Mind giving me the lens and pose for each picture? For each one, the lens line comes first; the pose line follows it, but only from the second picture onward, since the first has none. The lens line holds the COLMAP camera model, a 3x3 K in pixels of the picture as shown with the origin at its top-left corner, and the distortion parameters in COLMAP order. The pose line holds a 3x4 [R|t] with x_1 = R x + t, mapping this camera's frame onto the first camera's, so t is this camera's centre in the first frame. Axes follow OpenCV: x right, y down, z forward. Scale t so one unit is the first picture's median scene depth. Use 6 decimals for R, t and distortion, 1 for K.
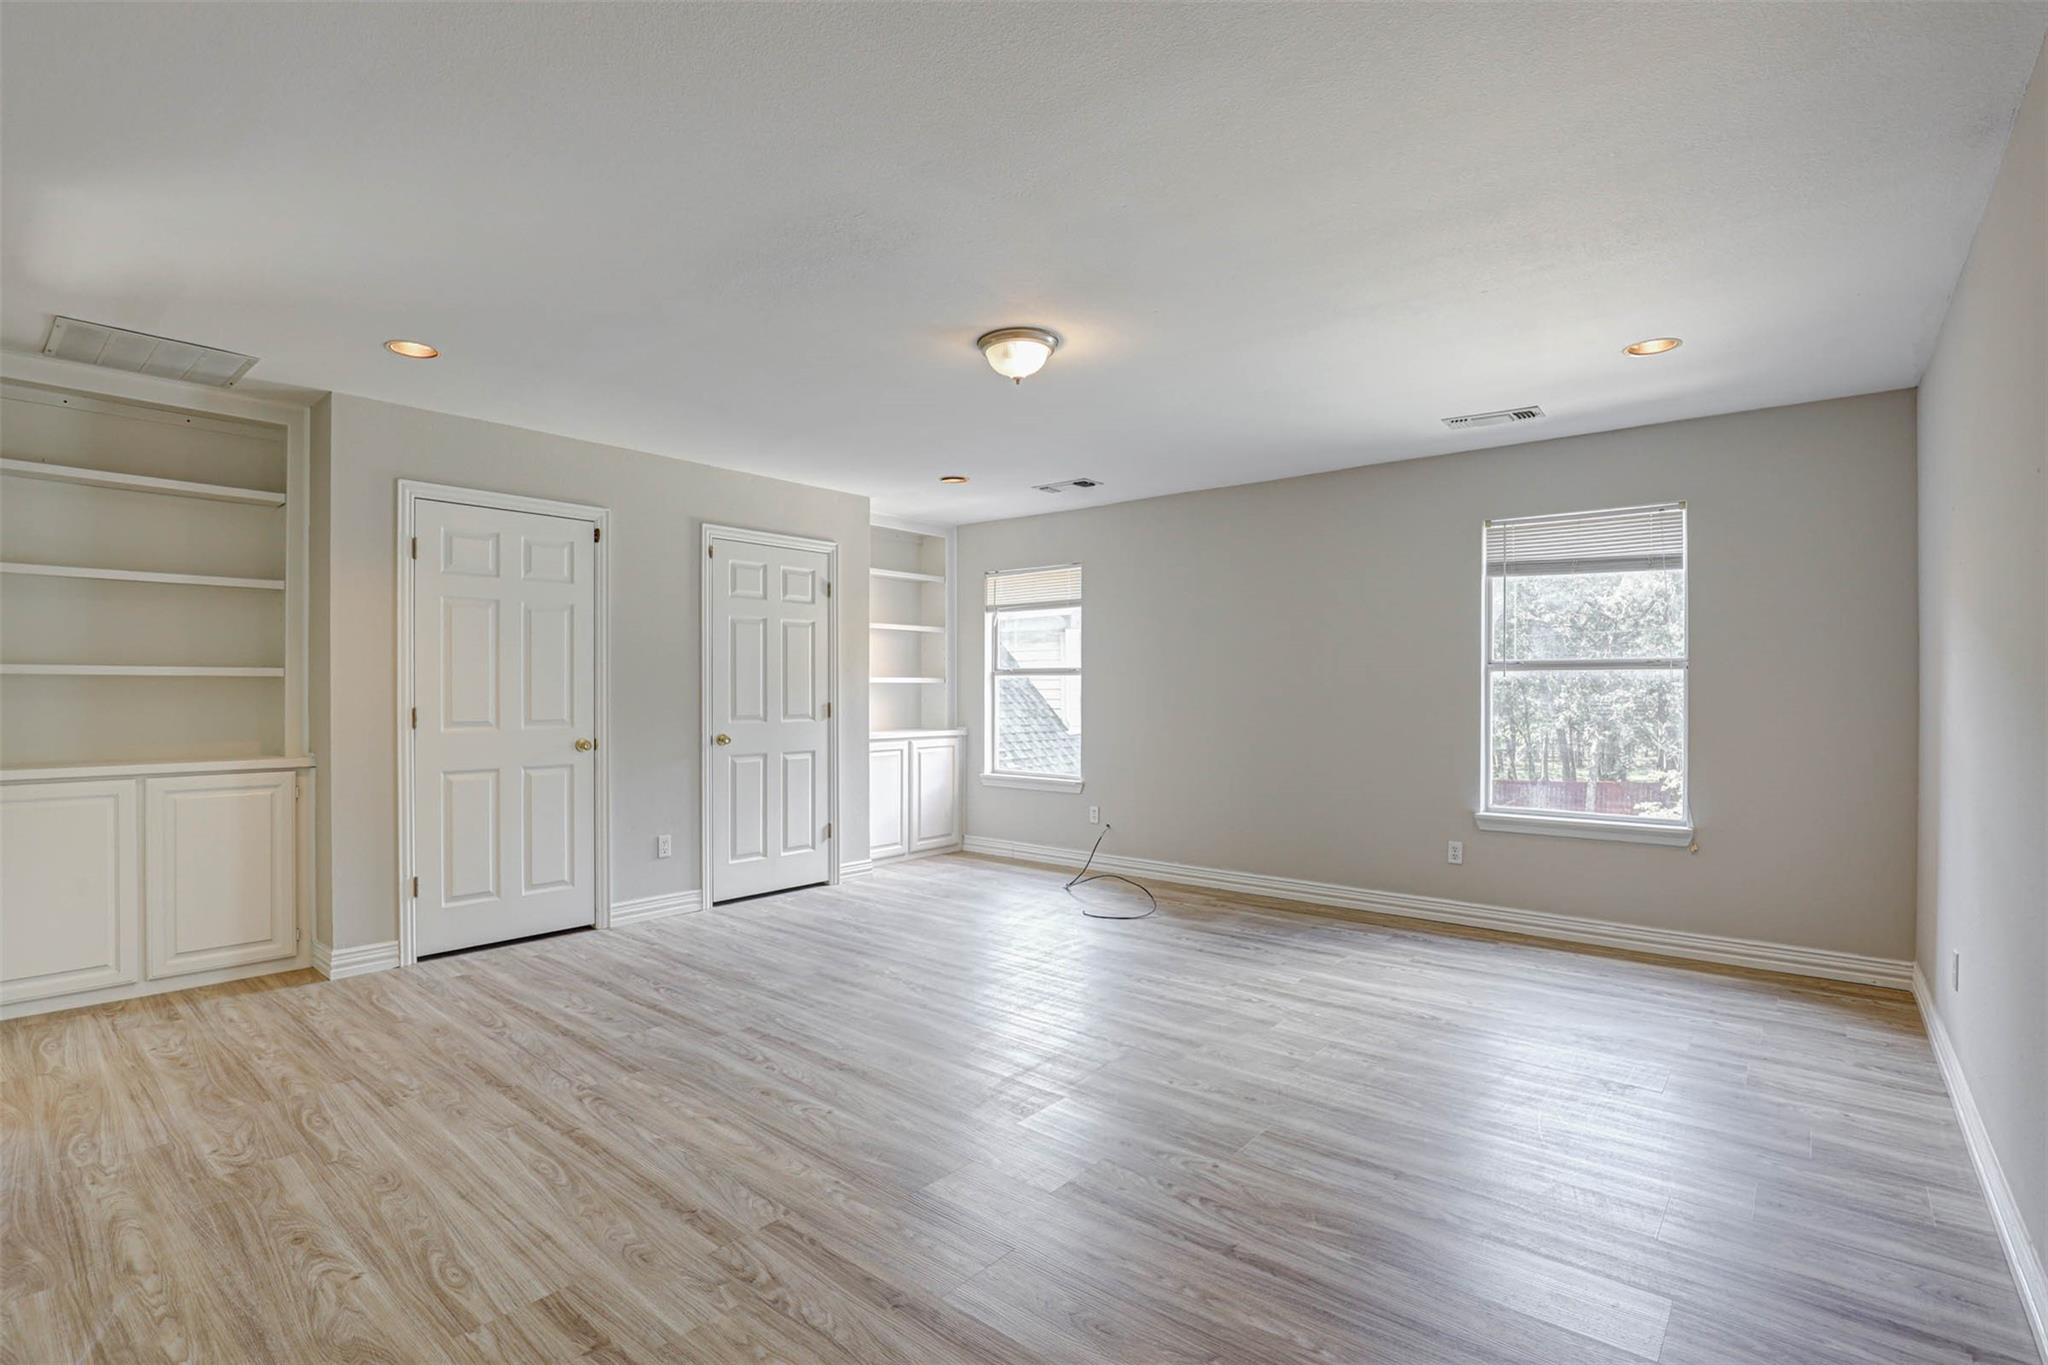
lens RADIAL K [[952.8, 0, 1023.9], [0, 952.8, 699.1], [0, 0, 1]] dist [-0.036397, 0.009572]
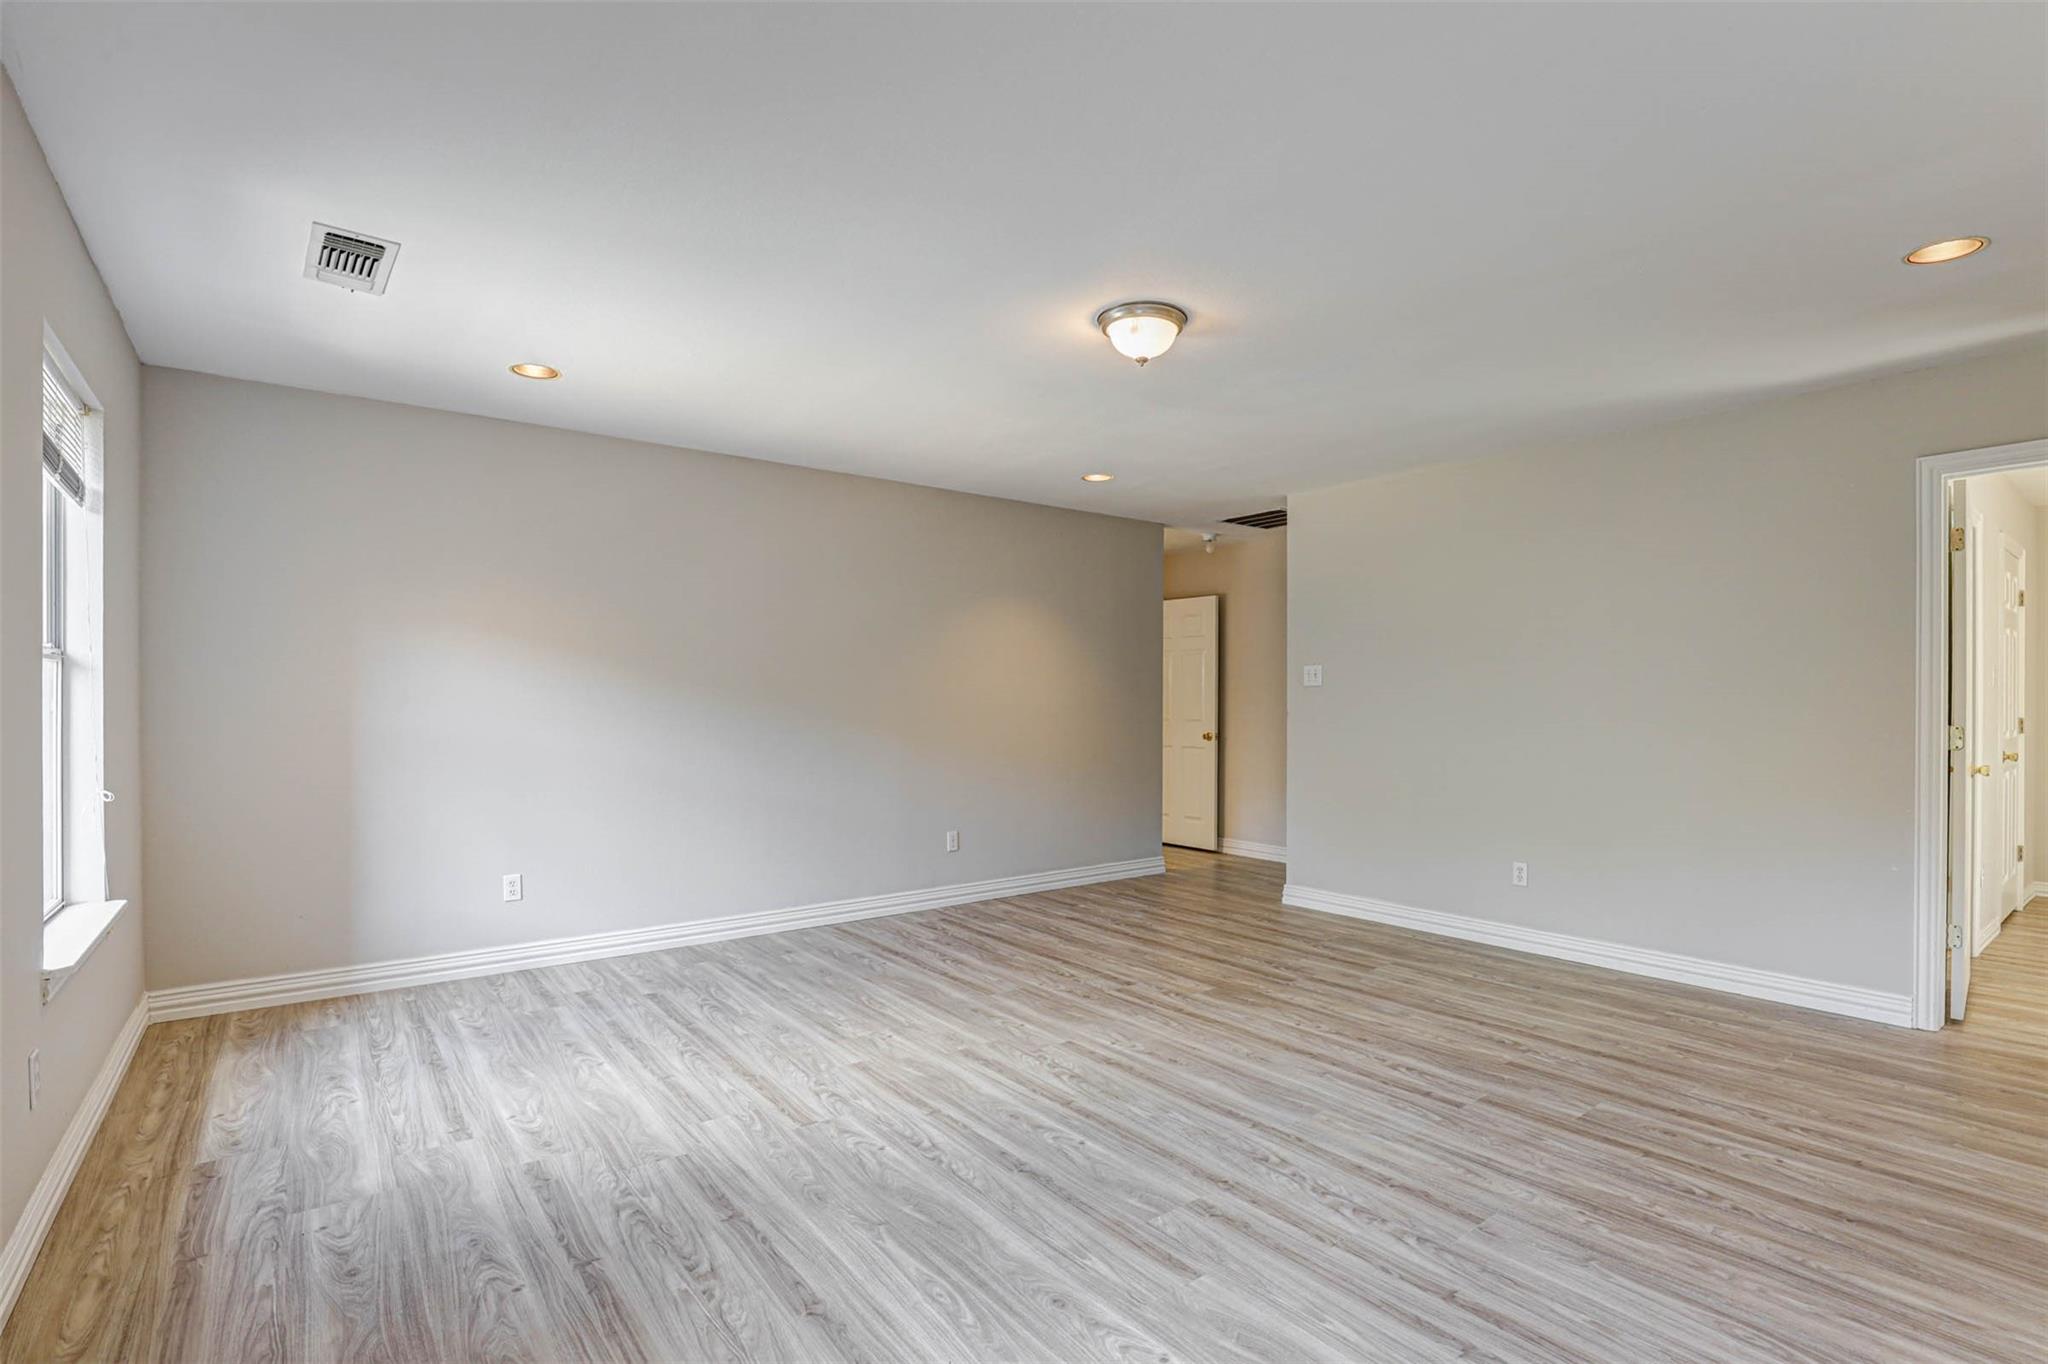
lens RADIAL K [[952.8, 0, 1023.9], [0, 952.8, 698.6], [0, 0, 1]] dist [-0.036397, 0.009572]
pose [[-0.976582, -0.005059, 0.215084, -0.097503], [-0.004128, 0.999980, 0.004777, -0.017113], [-0.215104, 0.003777, -0.976584, 2.015408]]
